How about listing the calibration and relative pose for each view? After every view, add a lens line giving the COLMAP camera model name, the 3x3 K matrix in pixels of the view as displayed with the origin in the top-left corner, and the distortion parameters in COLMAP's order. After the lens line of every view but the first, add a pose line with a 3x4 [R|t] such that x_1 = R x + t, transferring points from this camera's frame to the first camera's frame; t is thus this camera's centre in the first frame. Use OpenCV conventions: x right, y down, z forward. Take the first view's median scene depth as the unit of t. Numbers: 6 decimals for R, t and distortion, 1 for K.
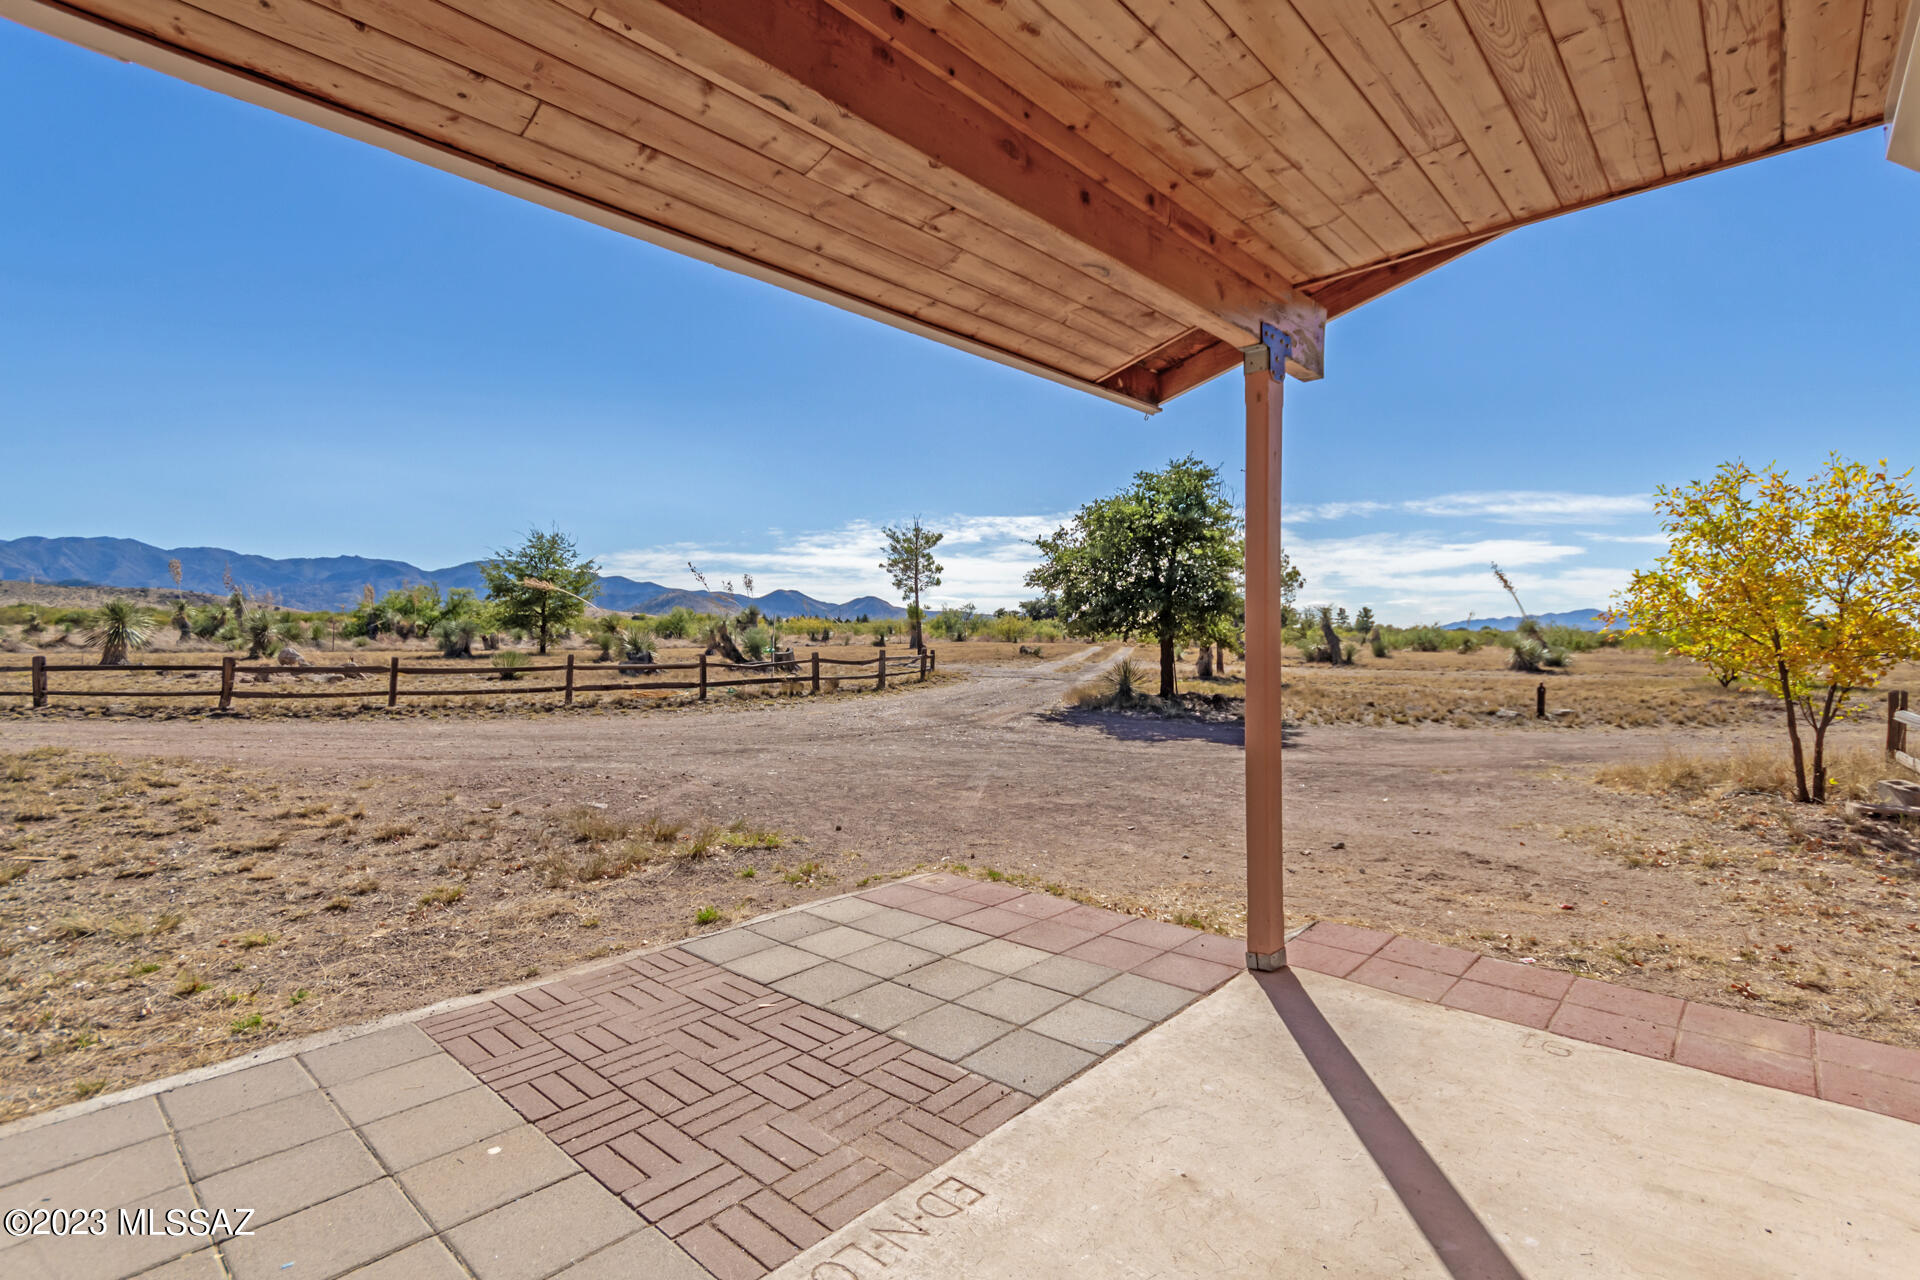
lens RADIAL K [[888.7, 0, 963.4], [0, 888.7, 640.9], [0, 0, 1]] dist [0.003397, 0.000111]
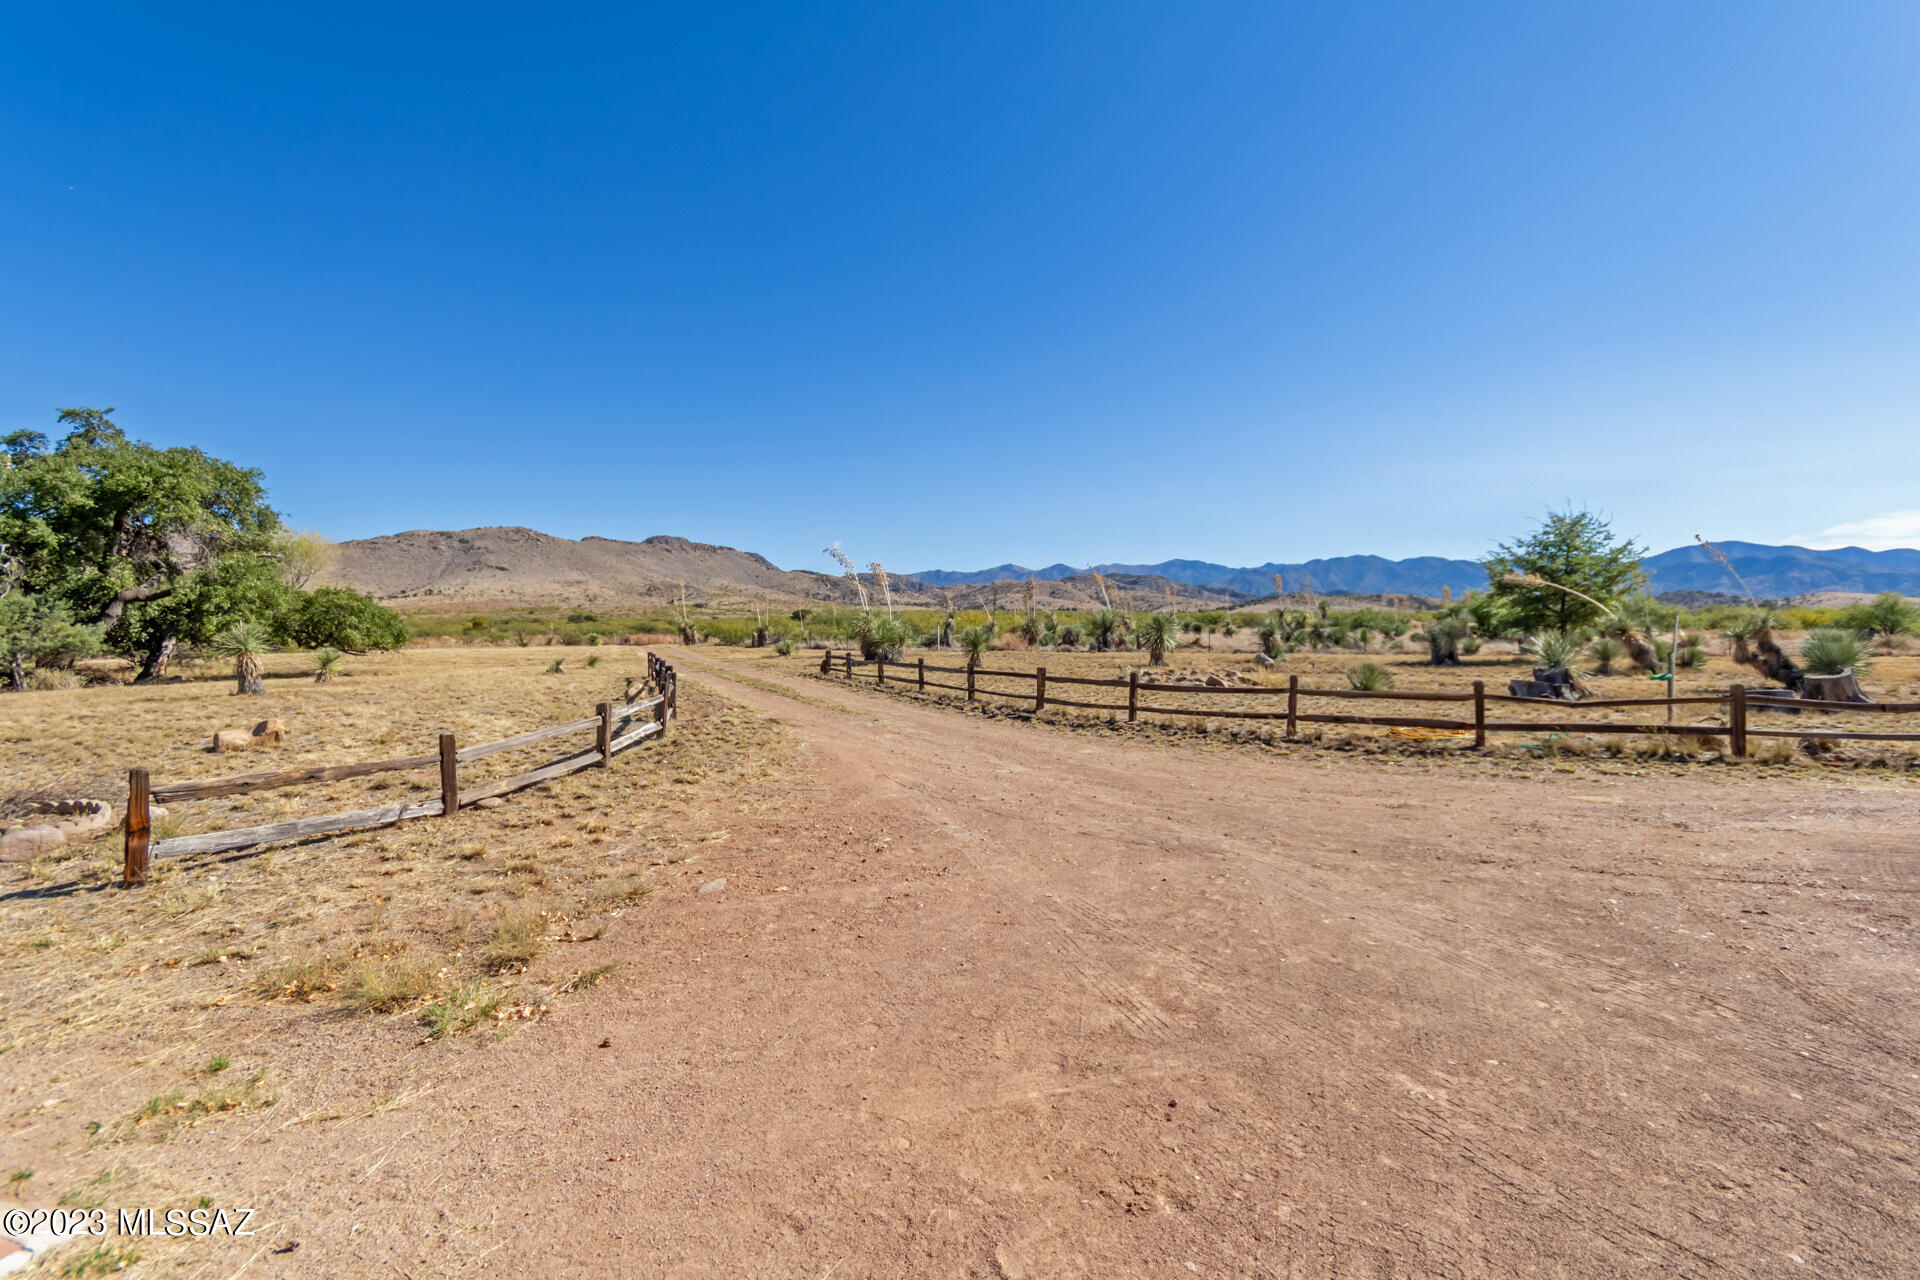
lens RADIAL K [[888.7, 0, 960.4], [0, 888.7, 638.9], [0, 0, 1]] dist [0.003397, 0.000111]
pose [[0.375627, 0.001819, -0.926769, 0.177865], [0.000039, 0.999998, 0.001978, -0.017703], [0.926771, -0.000779, 0.375626, 0.387895]]
